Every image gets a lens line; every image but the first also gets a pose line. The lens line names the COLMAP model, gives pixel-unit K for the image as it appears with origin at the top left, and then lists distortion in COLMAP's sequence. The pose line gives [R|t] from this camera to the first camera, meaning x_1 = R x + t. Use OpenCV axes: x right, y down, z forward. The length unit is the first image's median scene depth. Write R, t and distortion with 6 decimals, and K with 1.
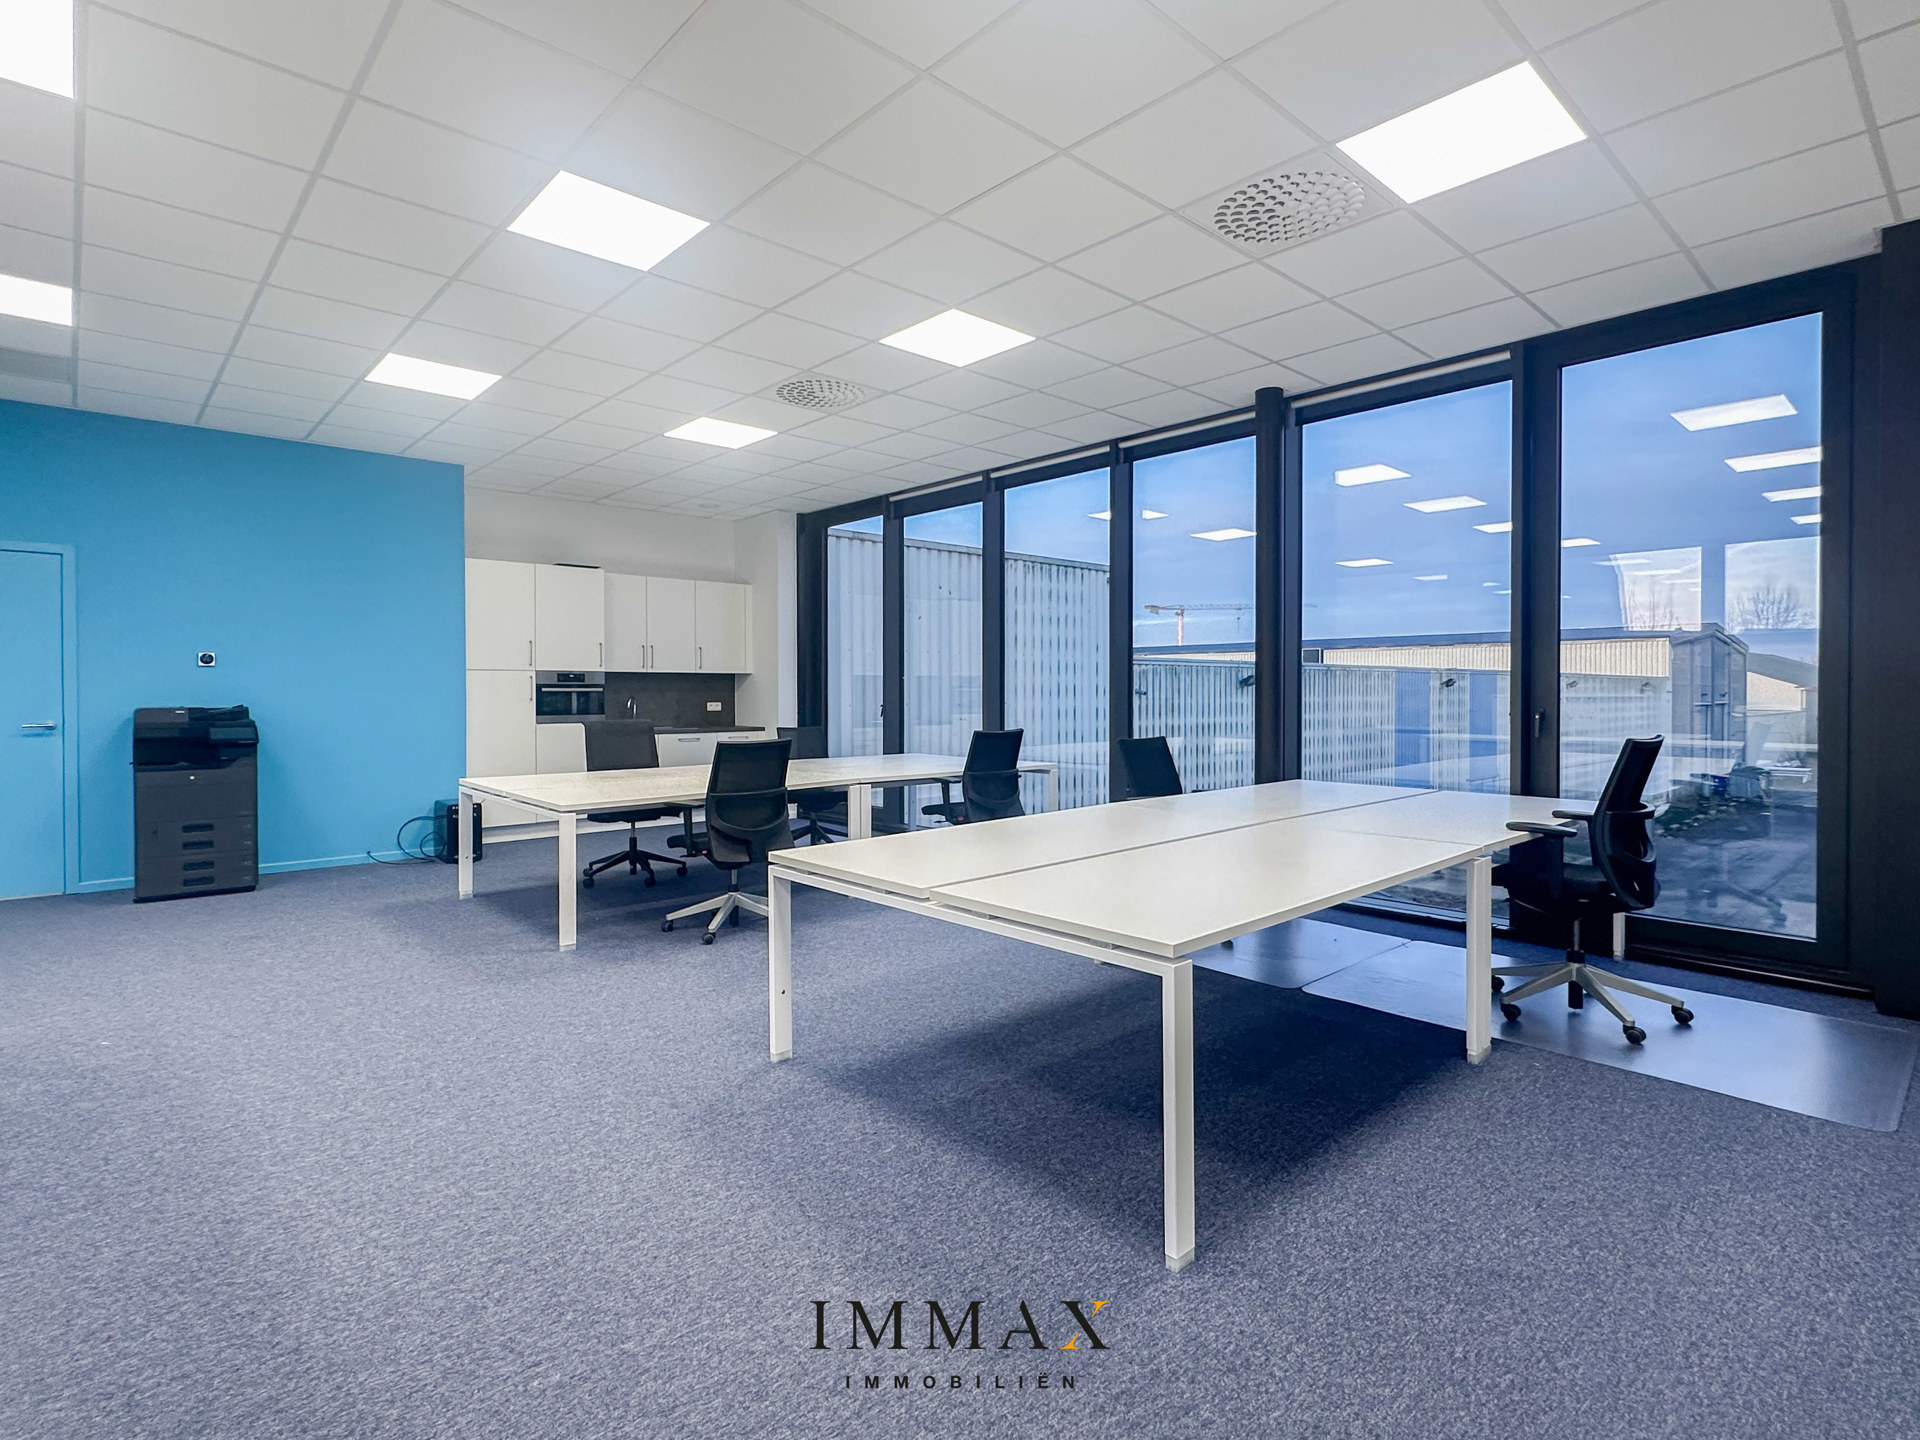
lens RADIAL K [[975.9, 0, 958.8], [0, 975.9, 708.1], [0, 0, 1]] dist [-0.000744, -0.000050]
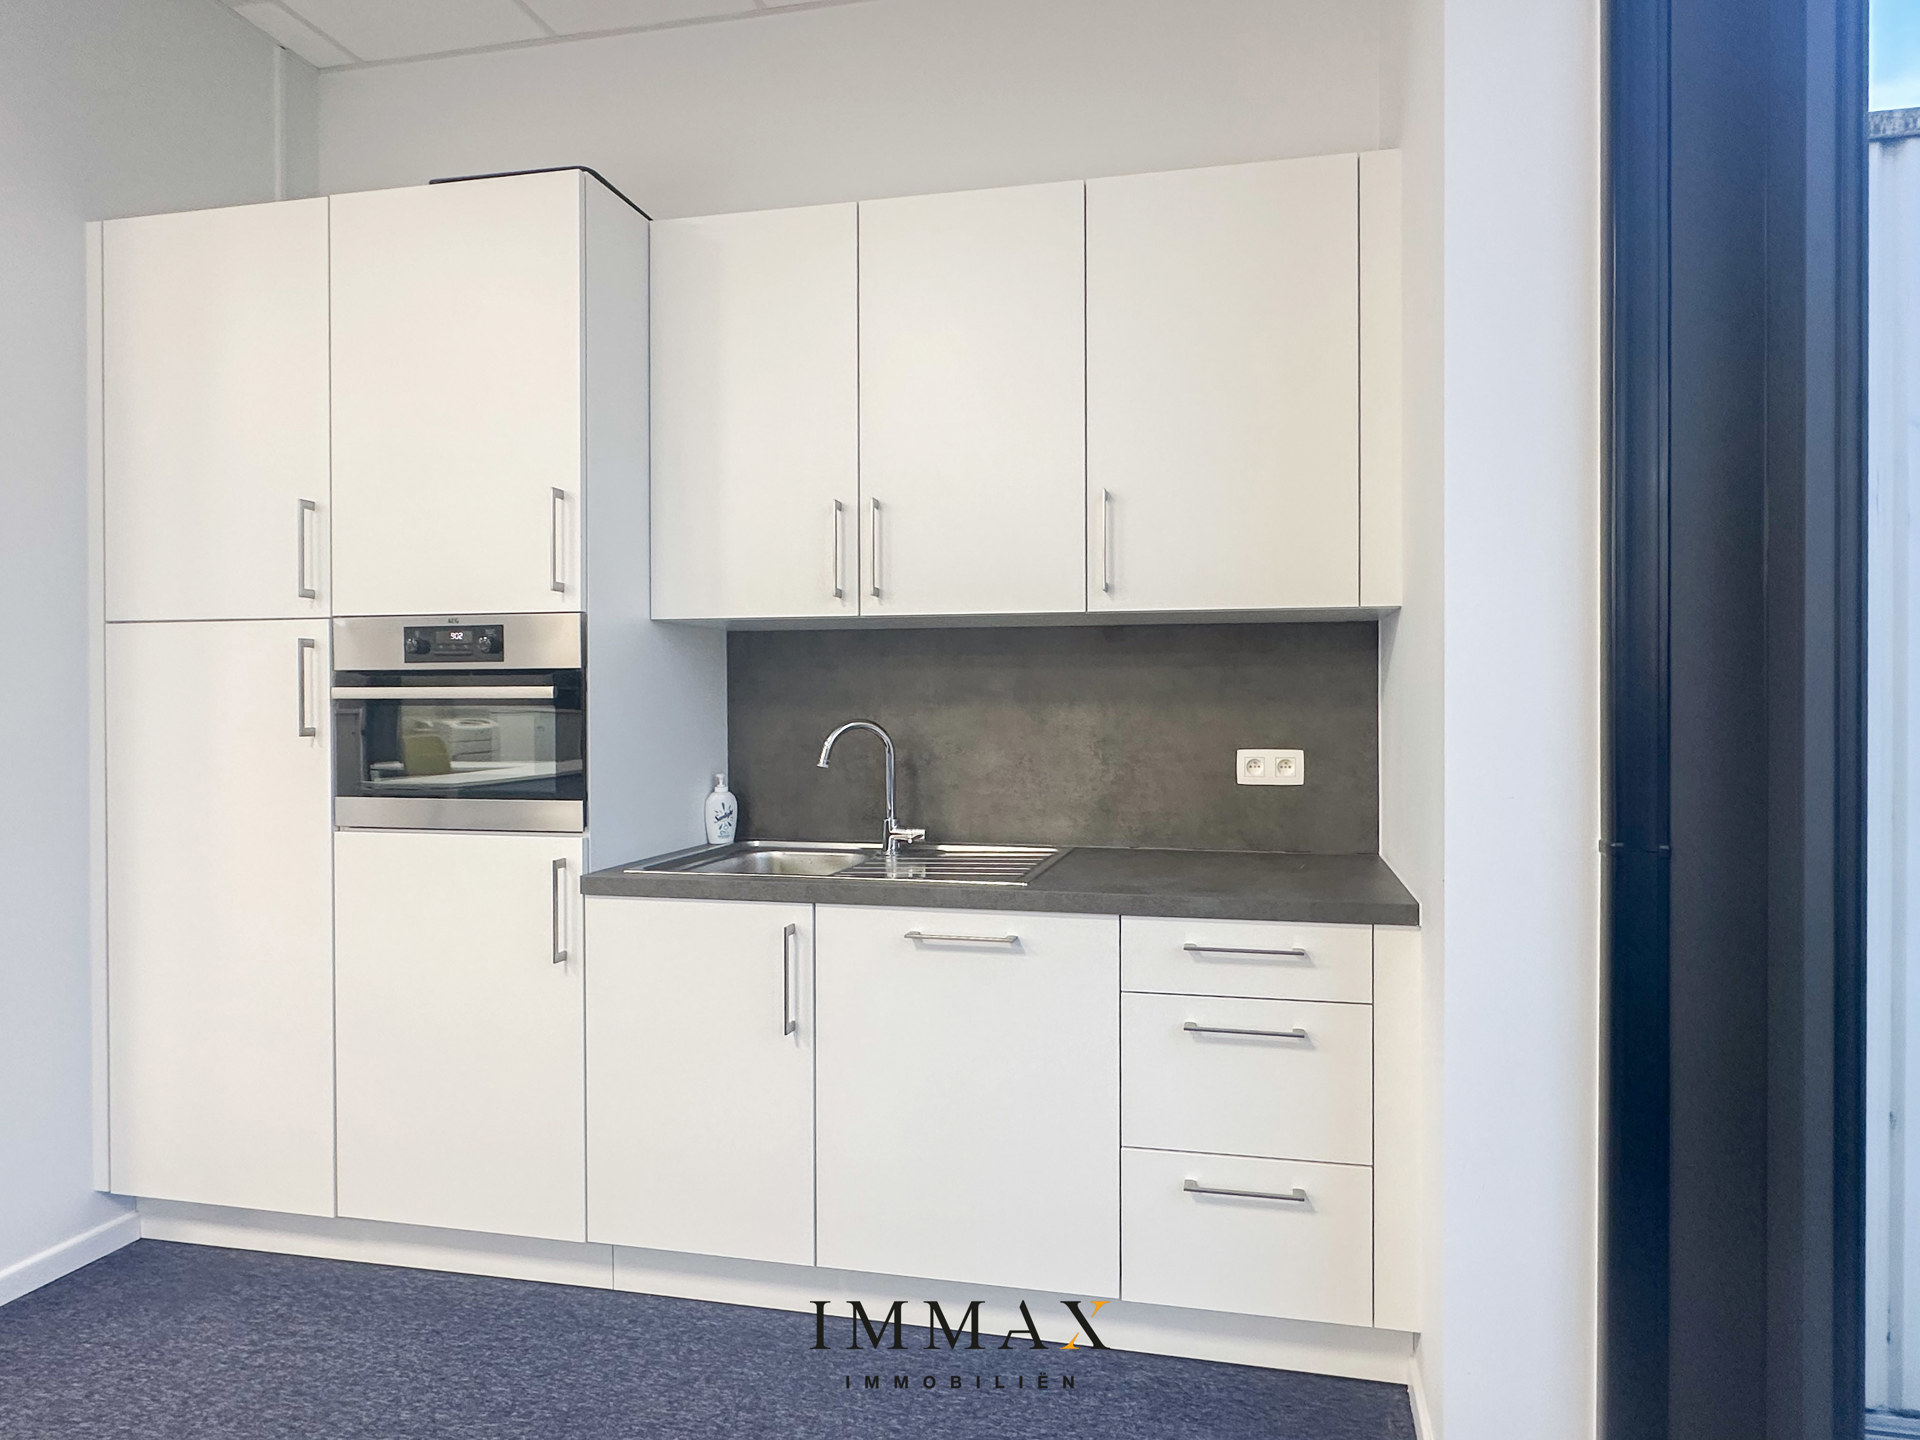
lens RADIAL K [[975.9, 0, 960.9], [0, 975.9, 720.3], [0, 0, 1]] dist [-0.000744, -0.000050]
pose [[0.600951, 0.003711, -0.799277, -0.129199], [-0.012912, 0.999904, -0.005066, -0.012615], [0.799181, 0.013365, 0.600942, 0.948529]]
